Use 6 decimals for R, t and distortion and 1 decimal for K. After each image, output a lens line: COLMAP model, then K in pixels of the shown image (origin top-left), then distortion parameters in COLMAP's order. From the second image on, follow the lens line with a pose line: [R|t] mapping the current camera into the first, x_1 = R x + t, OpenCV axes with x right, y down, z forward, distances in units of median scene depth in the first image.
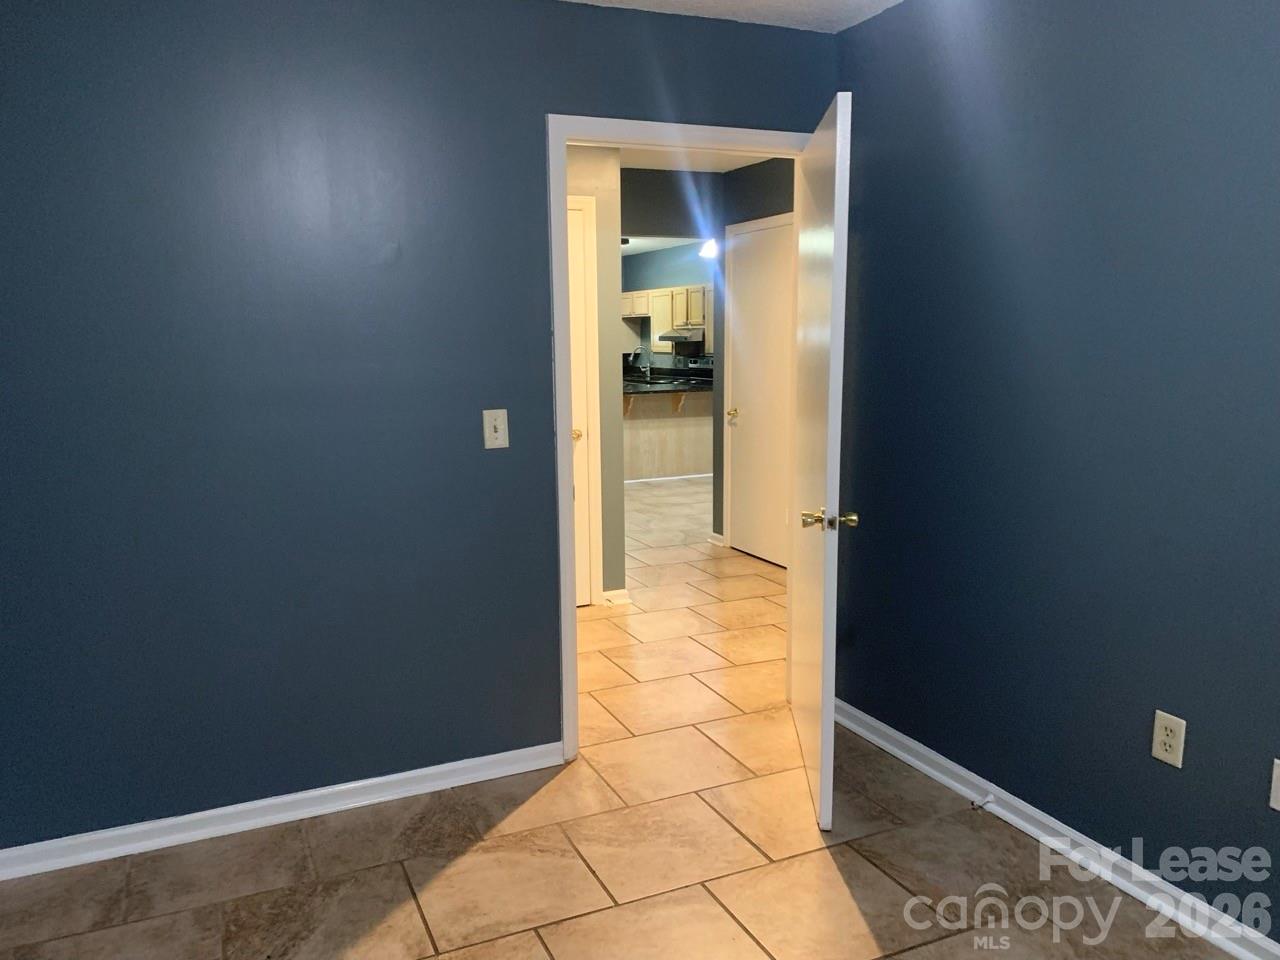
lens RADIAL K [[972.6, 0, 632.2], [0, 972.6, 528.5], [0, 0, 1]] dist [0.031835, -0.044308]
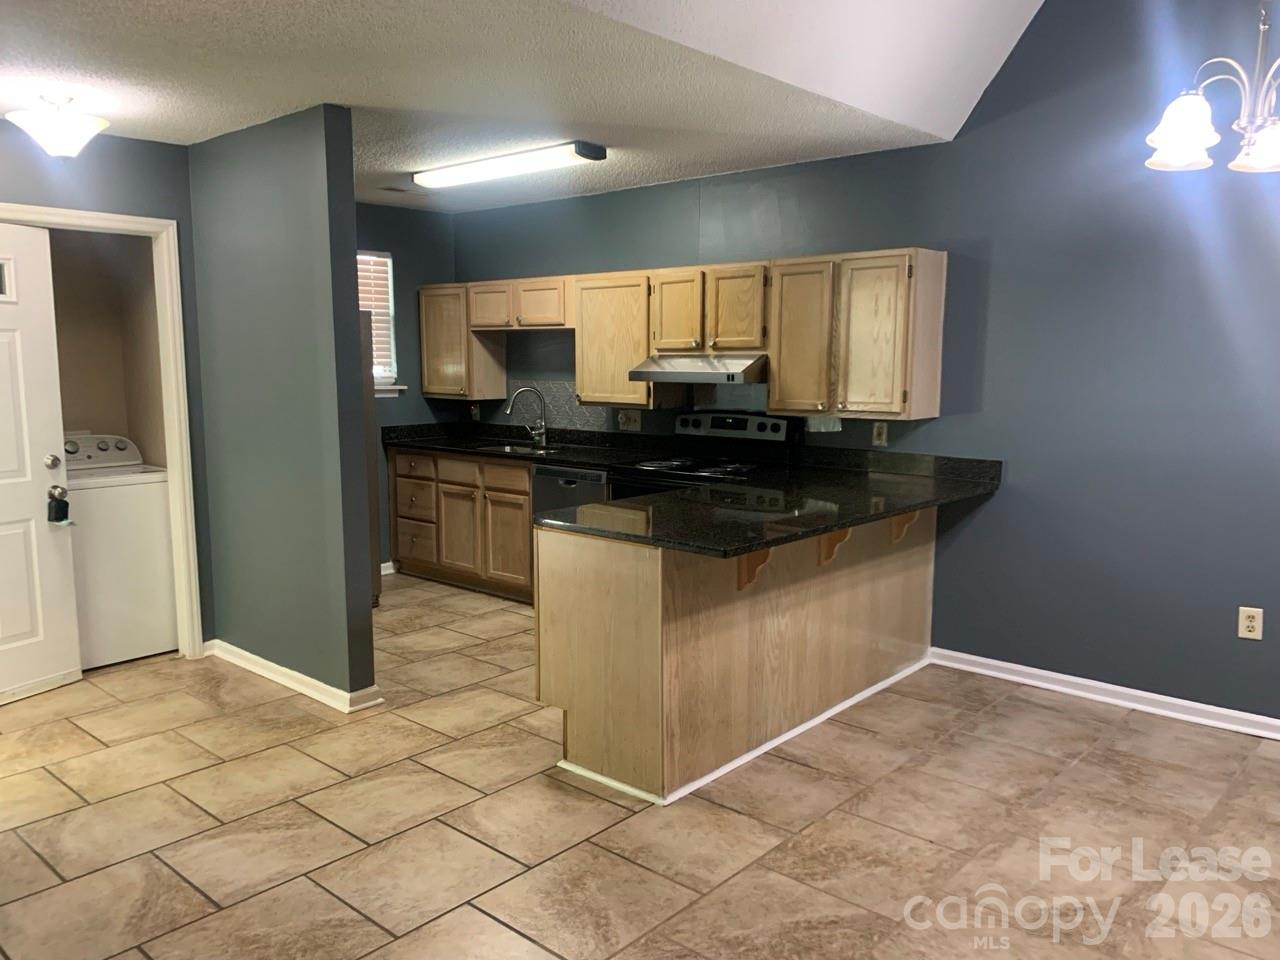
lens RADIAL K [[972.6, 0, 631.7], [0, 972.6, 499.6], [0, 0, 1]] dist [0.031835, -0.044308]
pose [[0.912978, -0.046910, 0.405302, -0.167839], [0.067068, 0.997111, -0.035670, -0.120441], [-0.402458, 0.059749, 0.913487, 0.584063]]
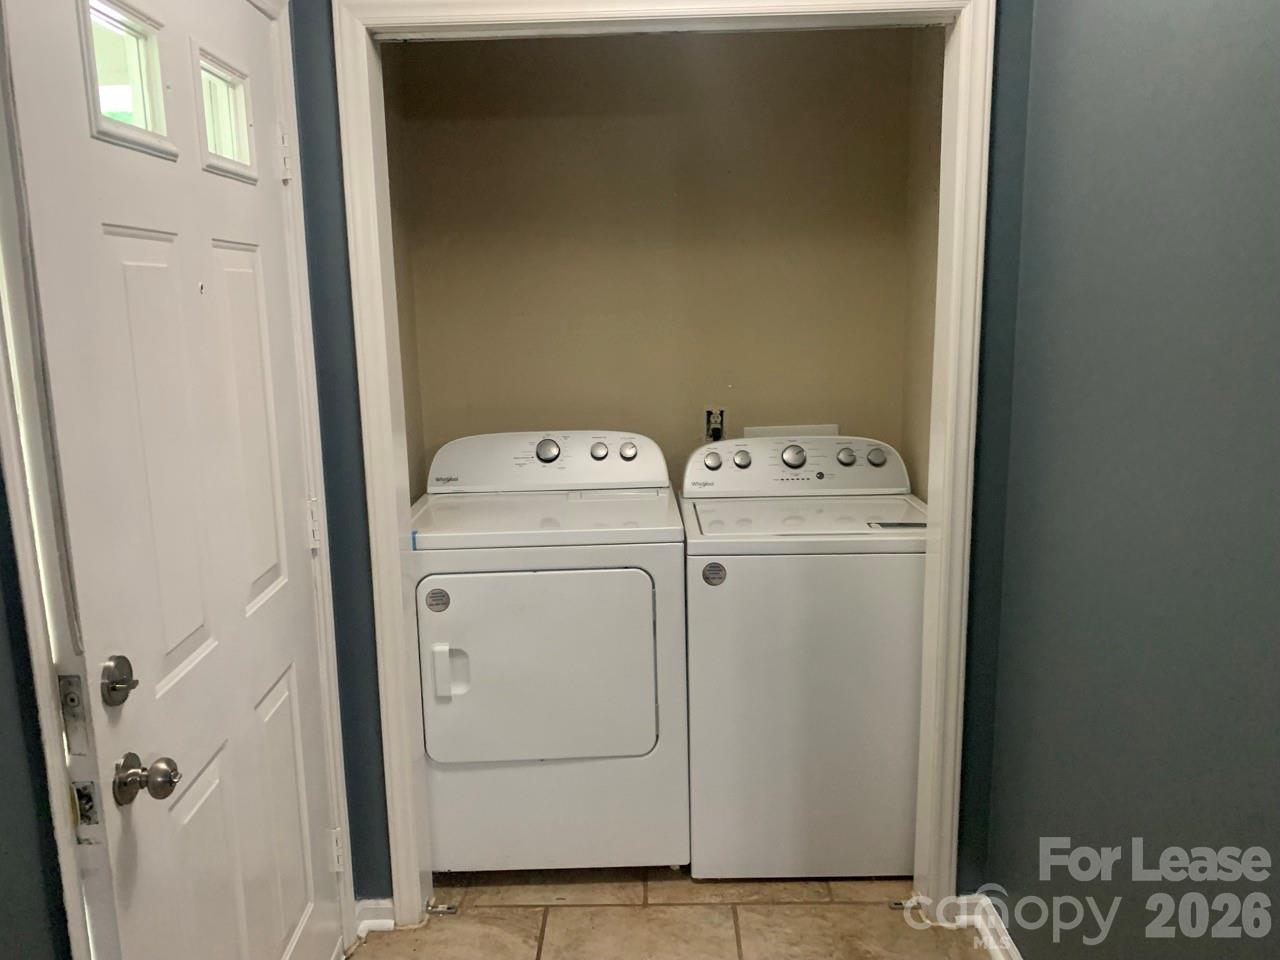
lens RADIAL K [[972.6, 0, 638.0], [0, 972.6, 483.4], [0, 0, 1]] dist [0.031835, -0.044308]
pose [[0.904887, 0.073393, -0.419277, -0.148931], [-0.073371, 0.997173, 0.016202, -0.172165], [0.419281, 0.016102, 0.907714, 0.848729]]
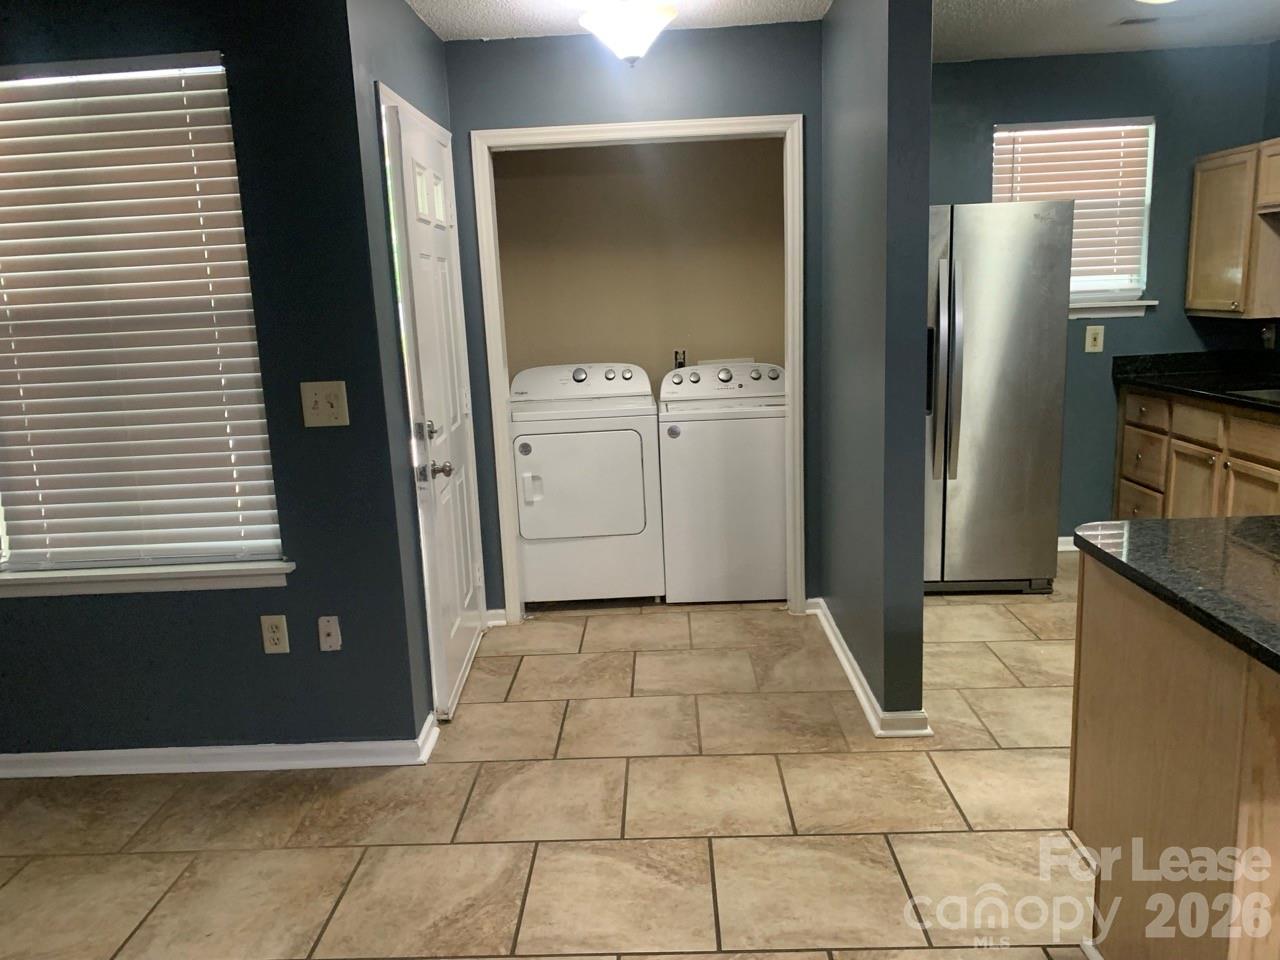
lens RADIAL K [[972.6, 0, 629.9], [0, 972.6, 498.0], [0, 0, 1]] dist [0.031835, -0.044308]
pose [[0.899083, 0.064038, -0.433070, -0.064323], [-0.052014, 0.997862, 0.039568, -0.137453], [0.434678, -0.013049, 0.900491, 0.684454]]
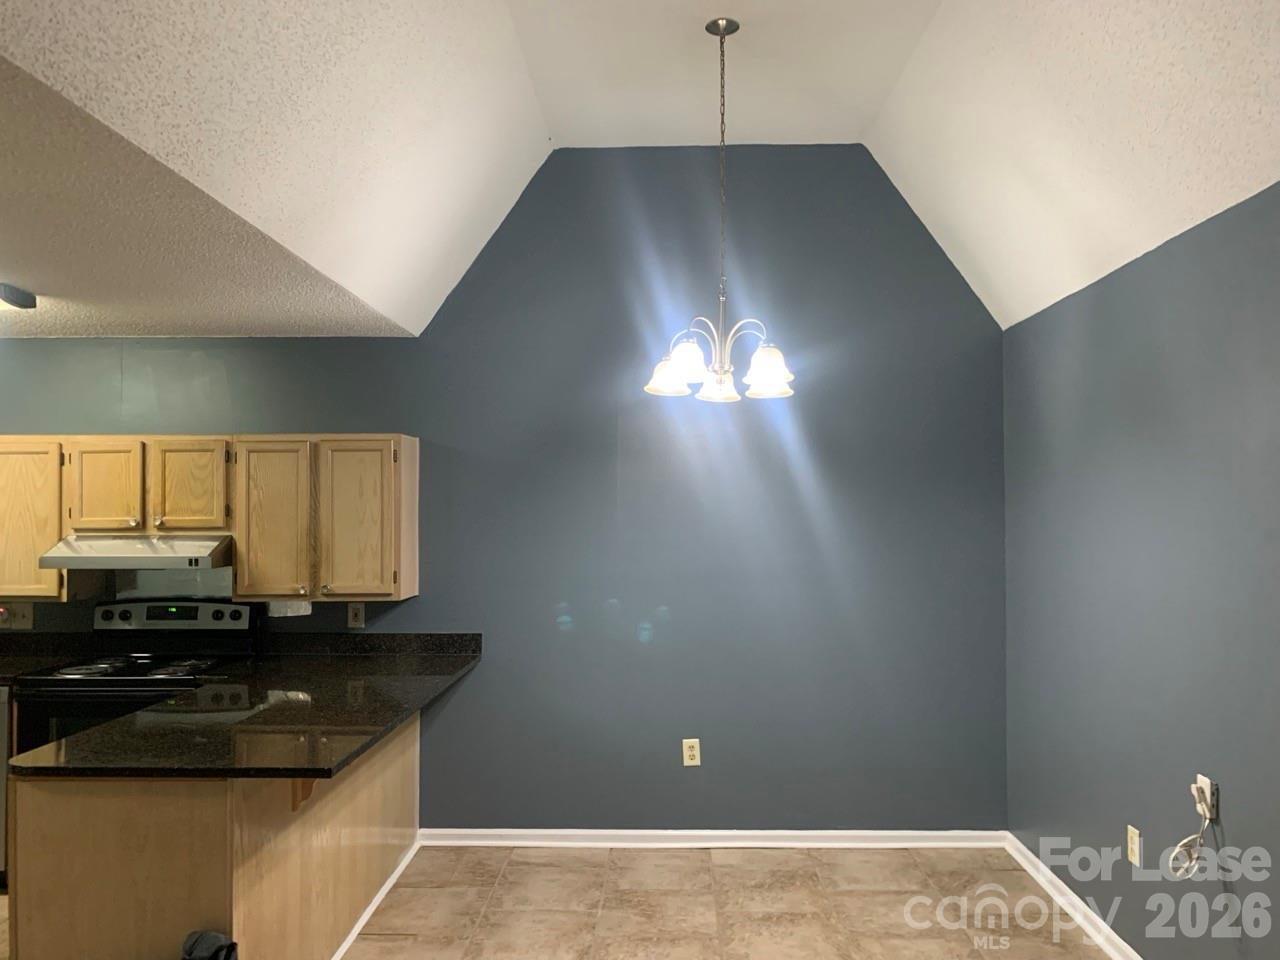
lens RADIAL K [[972.6, 0, 651.8], [0, 972.6, 494.0], [0, 0, 1]] dist [0.031835, -0.044308]
pose [[0.425038, 0.031182, 0.904638, -0.221491], [0.170918, 0.978664, -0.114038, -0.139034], [-0.888892, 0.203089, 0.410640, 0.635988]]
